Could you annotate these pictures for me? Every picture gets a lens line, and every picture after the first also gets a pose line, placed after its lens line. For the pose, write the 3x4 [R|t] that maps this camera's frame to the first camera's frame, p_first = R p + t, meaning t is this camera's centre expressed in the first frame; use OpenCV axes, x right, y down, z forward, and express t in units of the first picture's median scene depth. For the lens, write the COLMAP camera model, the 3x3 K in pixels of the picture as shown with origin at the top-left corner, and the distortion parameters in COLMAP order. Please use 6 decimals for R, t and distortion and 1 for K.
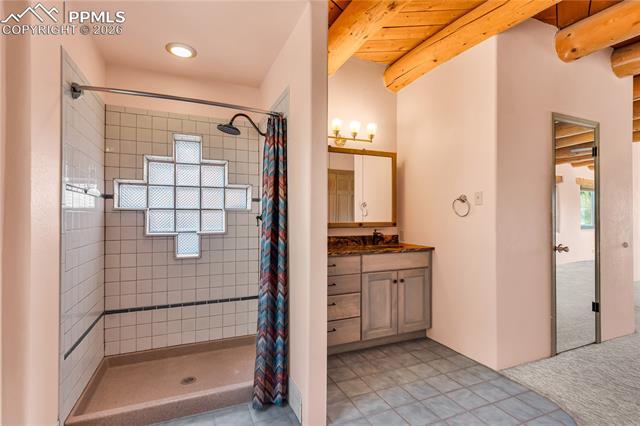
lens RADIAL K [[311.2, 0, 320.1], [0, 311.2, 214.1], [0, 0, 1]] dist [0.011678, 0.000474]
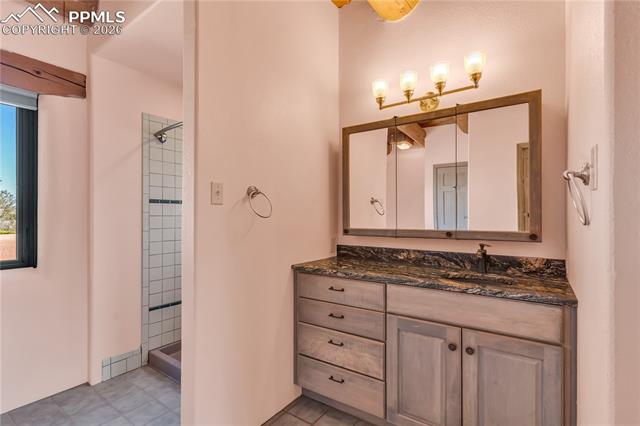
lens RADIAL K [[311.2, 0, 318.3], [0, 311.2, 214.1], [0, 0, 1]] dist [0.011678, 0.000474]
pose [[0.532856, -0.001929, -0.846204, 0.556702], [0.008420, 0.999960, 0.003023, -0.009479], [0.846164, -0.008736, 0.532851, 0.524950]]
